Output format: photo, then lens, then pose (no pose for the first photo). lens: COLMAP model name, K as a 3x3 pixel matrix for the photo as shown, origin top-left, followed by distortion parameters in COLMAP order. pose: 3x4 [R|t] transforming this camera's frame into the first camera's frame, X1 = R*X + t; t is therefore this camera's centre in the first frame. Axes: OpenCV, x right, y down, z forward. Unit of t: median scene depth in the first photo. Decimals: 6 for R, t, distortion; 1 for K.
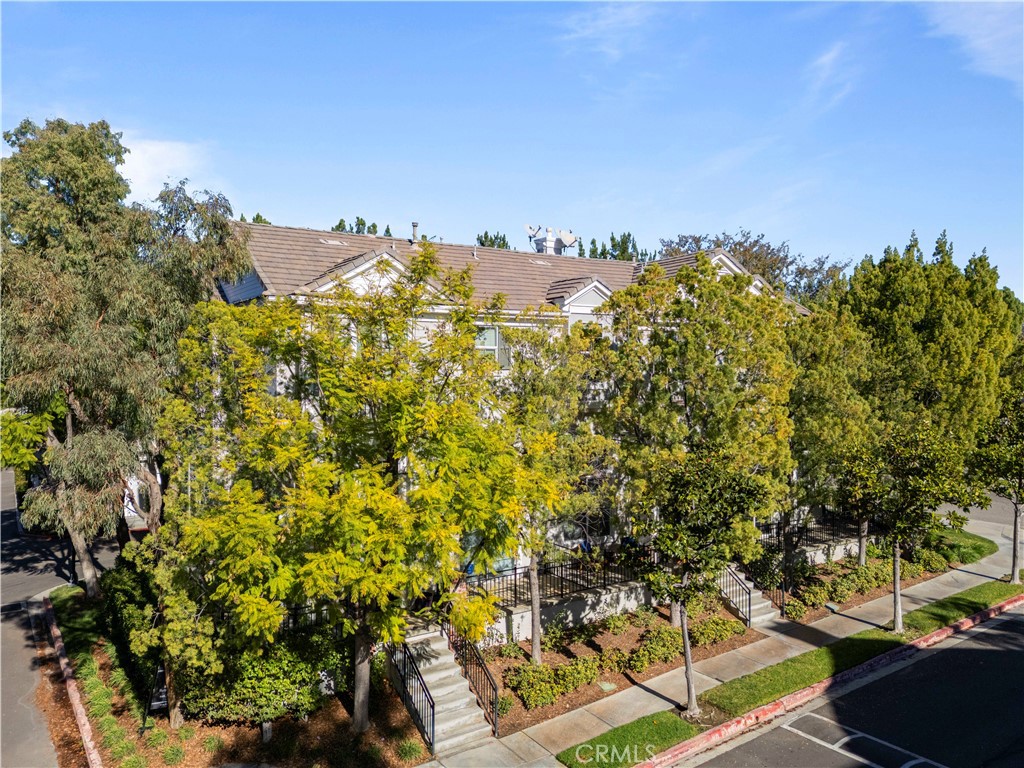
lens RADIAL K [[740.6, 0, 506.5], [0, 740.6, 378.7], [0, 0, 1]] dist [0.031681, -0.023939]
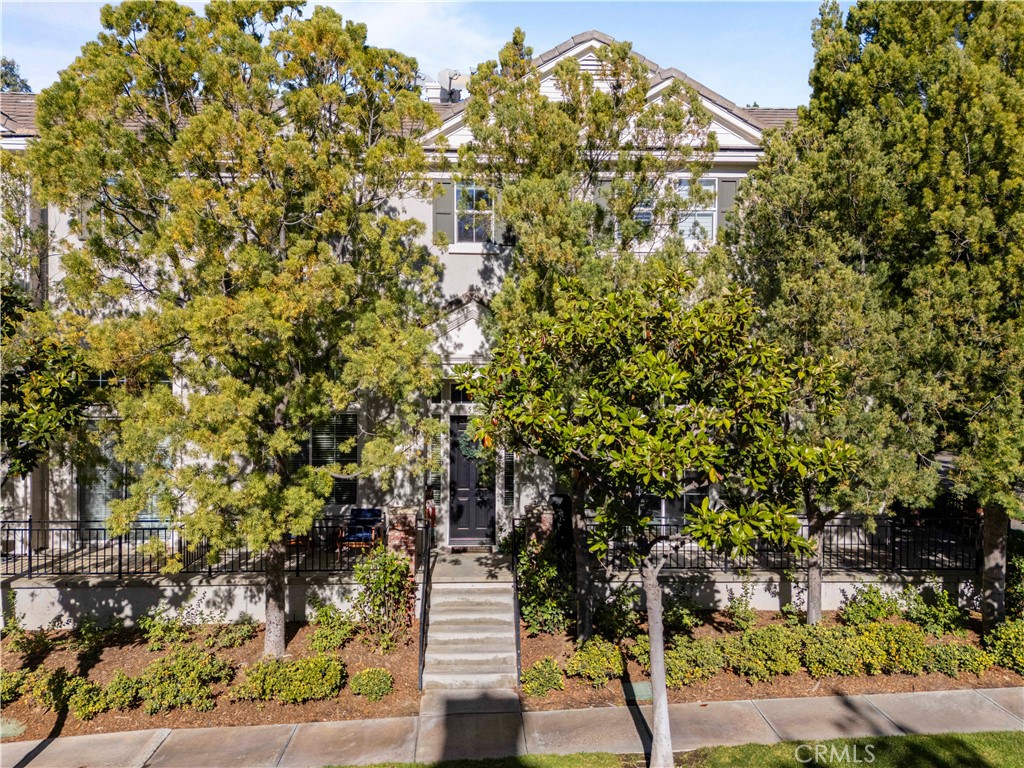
lens RADIAL K [[740.6, 0, 513.8], [0, 740.6, 384.8], [0, 0, 1]] dist [0.031681, -0.023939]
pose [[0.868614, 0.020569, -0.495062, 0.659147], [-0.015701, 0.999779, 0.013990, 0.112147], [0.495240, -0.004379, 0.868745, 0.594118]]
